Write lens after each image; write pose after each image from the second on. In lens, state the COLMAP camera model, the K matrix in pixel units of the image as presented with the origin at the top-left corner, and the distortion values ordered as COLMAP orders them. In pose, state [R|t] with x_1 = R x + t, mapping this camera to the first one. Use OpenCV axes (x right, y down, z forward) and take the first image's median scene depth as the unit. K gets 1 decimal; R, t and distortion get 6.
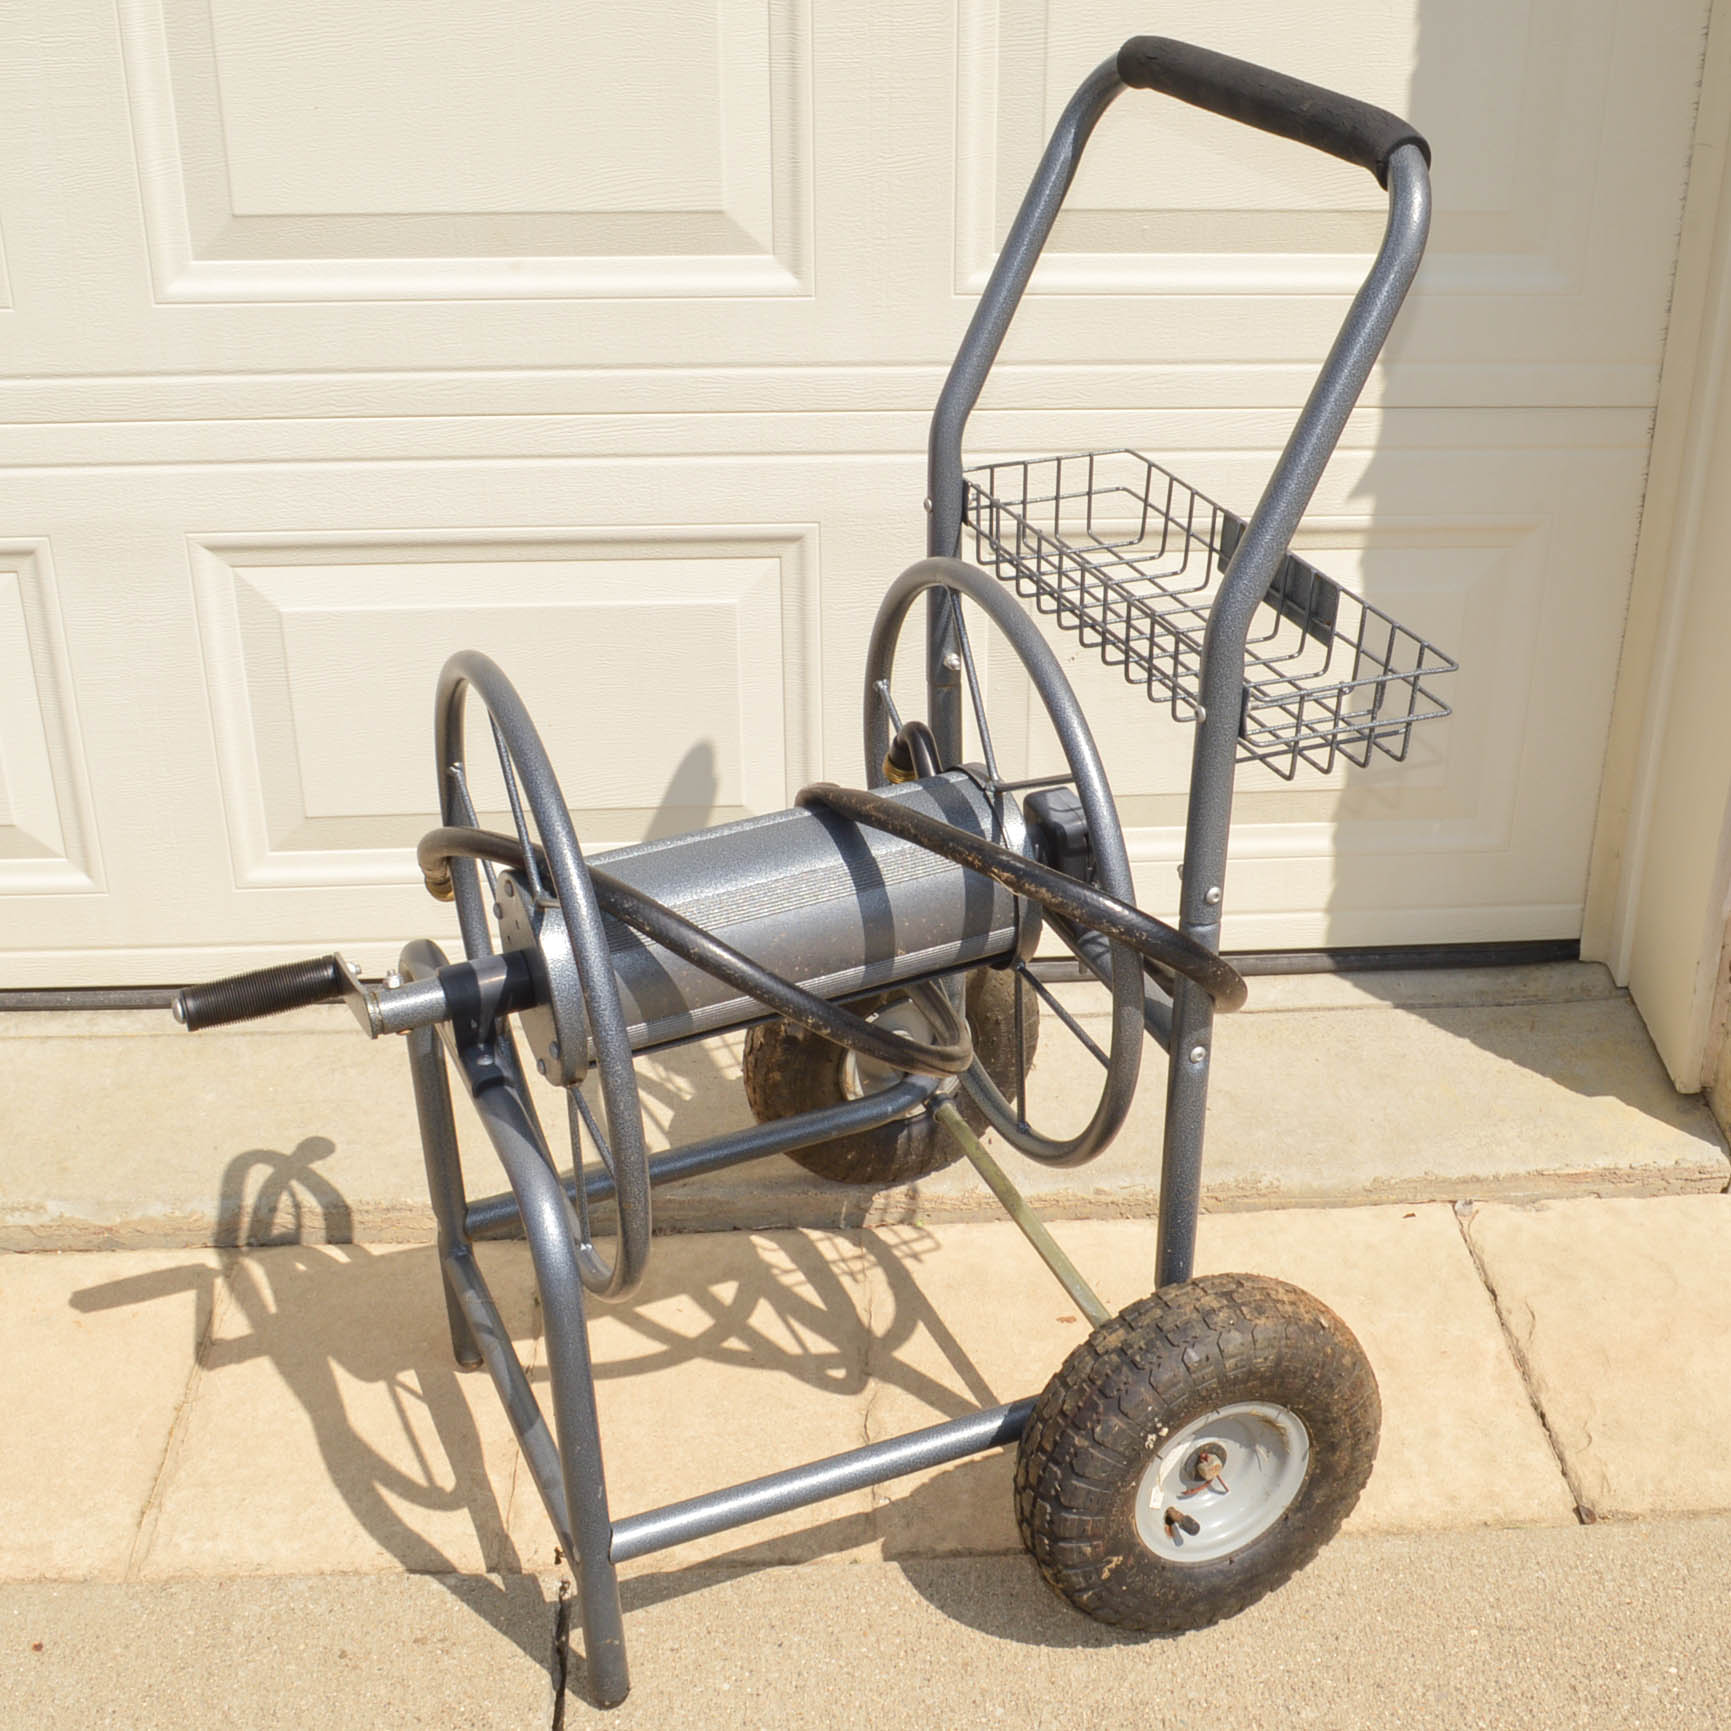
lens RADIAL K [[2664.8, 0, 883.0], [0, 2664.8, 857.6], [0, 0, 1]] dist [-0.094294, 0.000000]
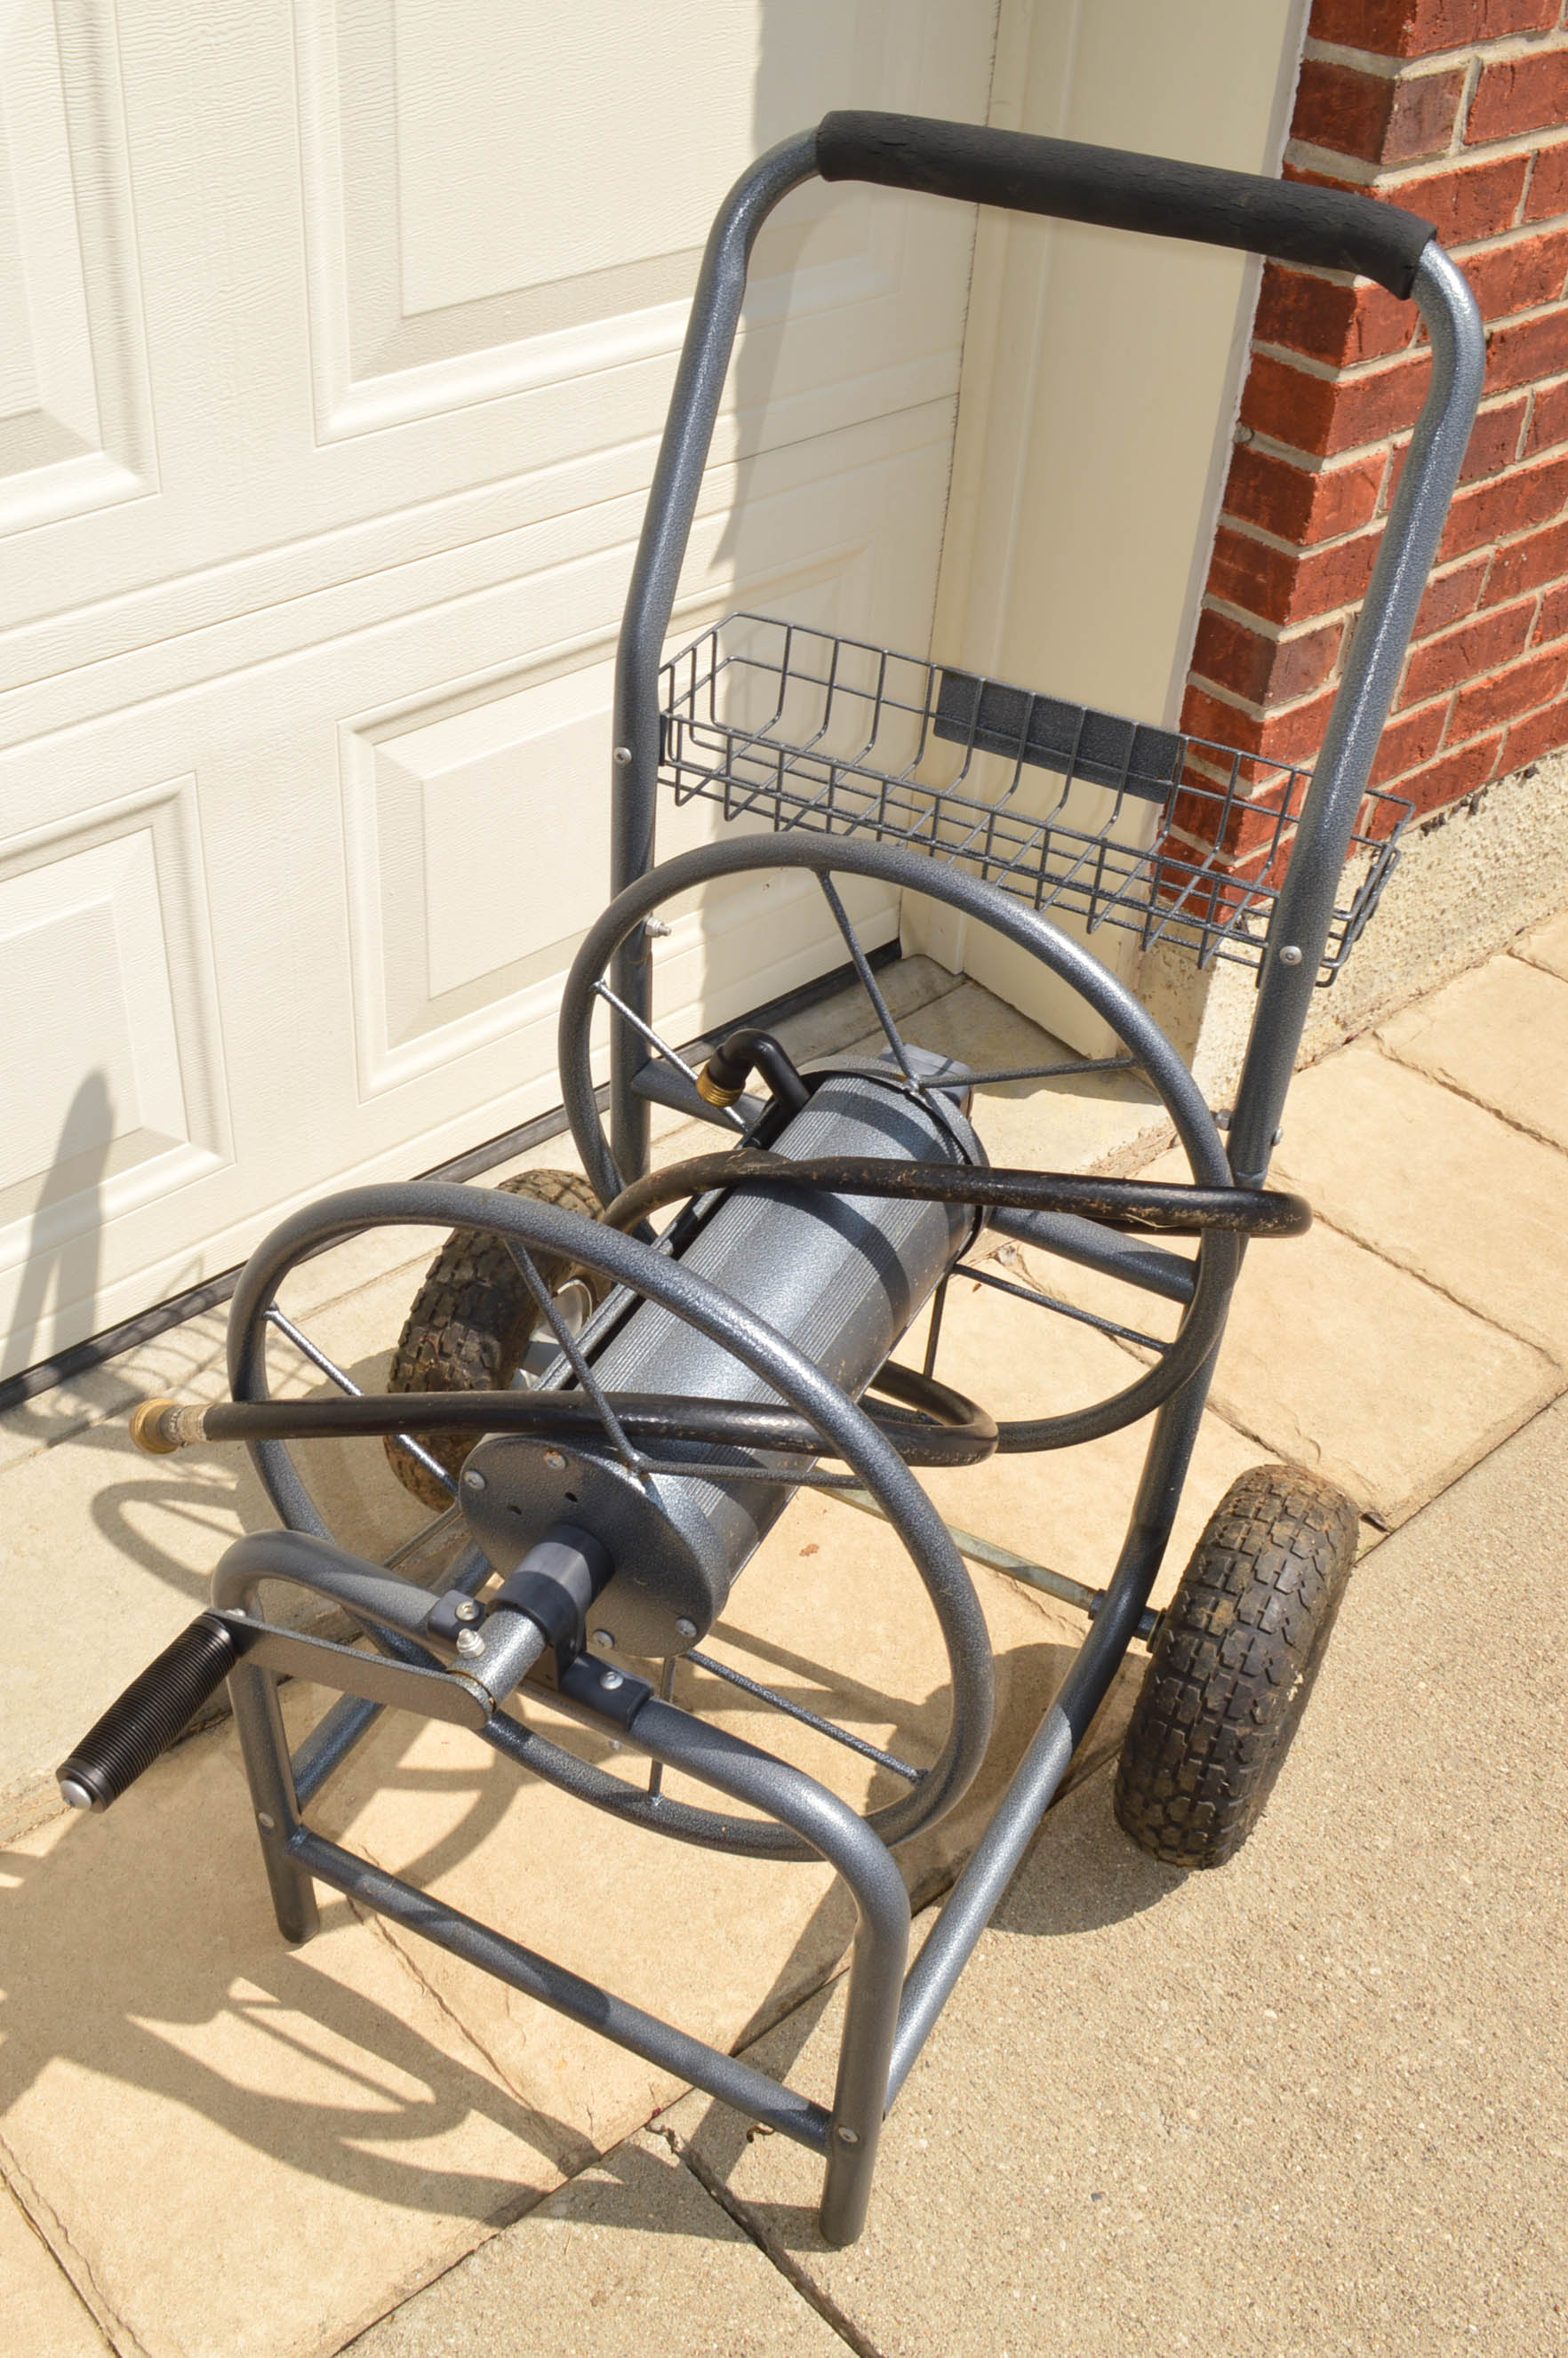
lens RADIAL K [[2440.4, 0, 762.8], [0, 2440.4, 1204.8], [0, 0, 1]] dist [-0.080254, 0.000000]
pose [[0.784767, -0.374147, 0.494120, -0.293565], [0.258605, 0.922189, 0.287561, -0.169876], [-0.563262, -0.097887, 0.820460, 0.306182]]
